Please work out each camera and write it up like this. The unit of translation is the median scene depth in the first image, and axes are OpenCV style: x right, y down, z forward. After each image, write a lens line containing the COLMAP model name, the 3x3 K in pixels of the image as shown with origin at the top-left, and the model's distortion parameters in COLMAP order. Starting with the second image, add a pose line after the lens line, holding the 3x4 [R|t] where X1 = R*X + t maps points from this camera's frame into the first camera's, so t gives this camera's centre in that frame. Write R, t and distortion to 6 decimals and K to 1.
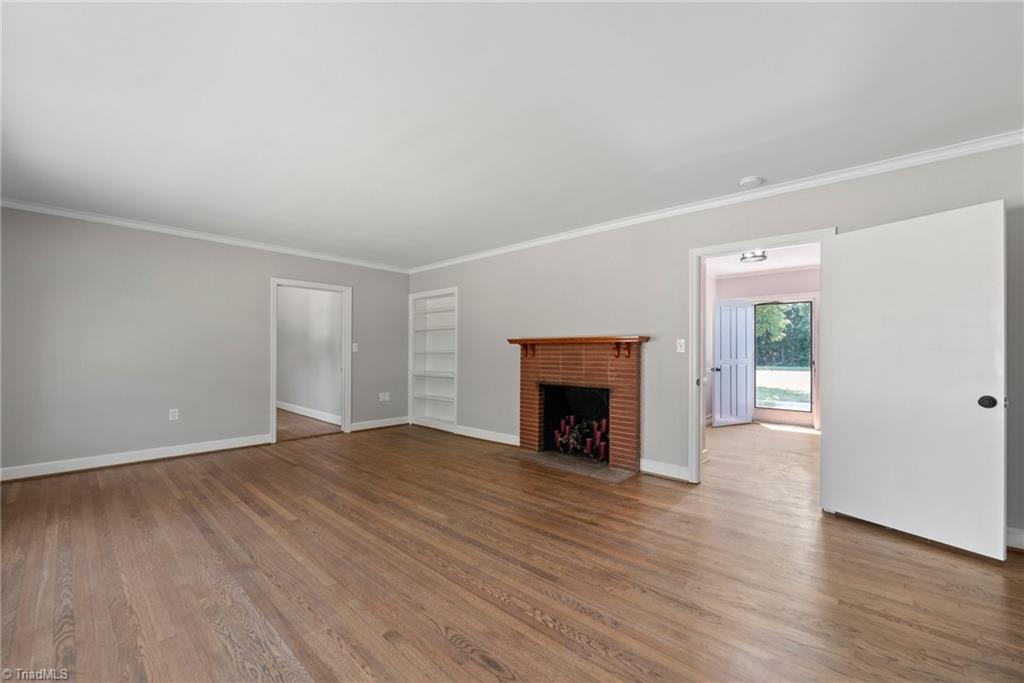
lens RADIAL K [[411.9, 0, 514.6], [0, 411.9, 349.8], [0, 0, 1]] dist [-0.009767, -0.000103]
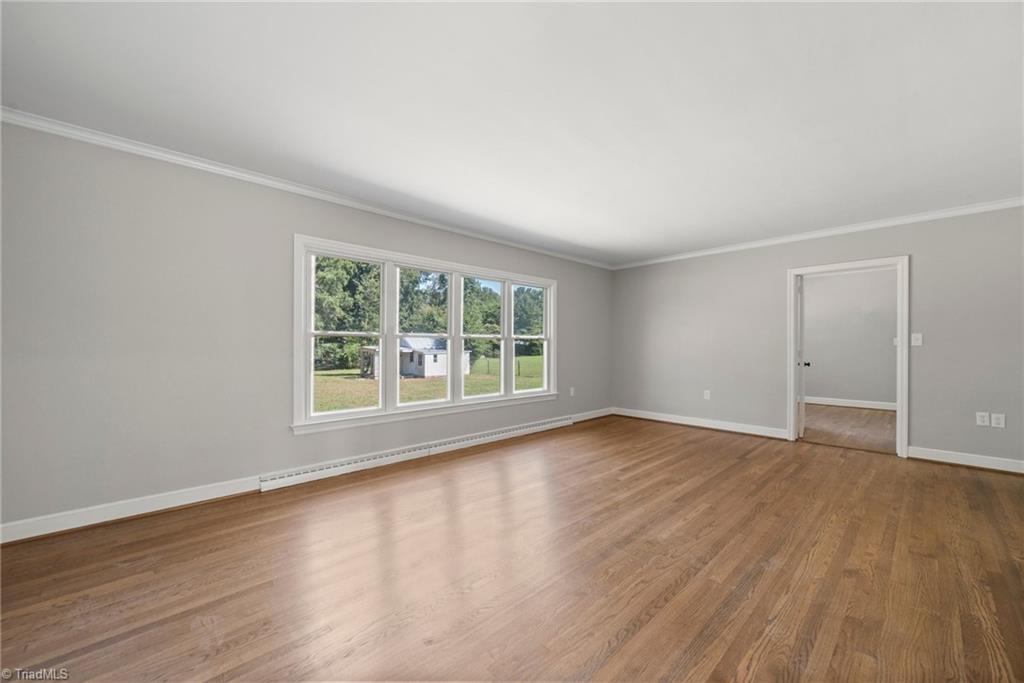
lens RADIAL K [[392.7, 0, 520.6], [0, 392.7, 346.2], [0, 0, 1]] dist [-0.010729, -0.000110]
pose [[-0.067224, -0.002906, -0.997734, 0.466364], [0.002380, 0.999992, -0.003073, 0.008402], [0.997735, -0.002581, -0.067217, 0.540741]]
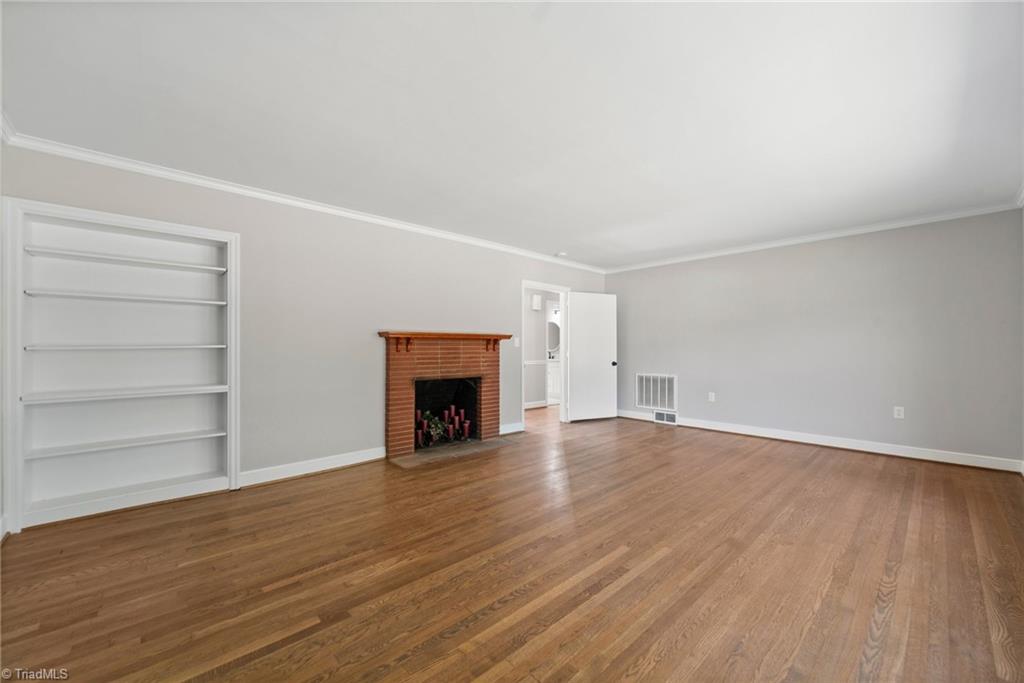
lens RADIAL K [[392.7, 0, 520.6], [0, 392.7, 346.2], [0, 0, 1]] dist [-0.010729, -0.000110]
pose [[0.085410, -0.002389, 0.996343, -0.940041], [-0.005813, 0.999979, 0.002896, 0.000170], [-0.996329, -0.006039, 0.085394, 0.797460]]
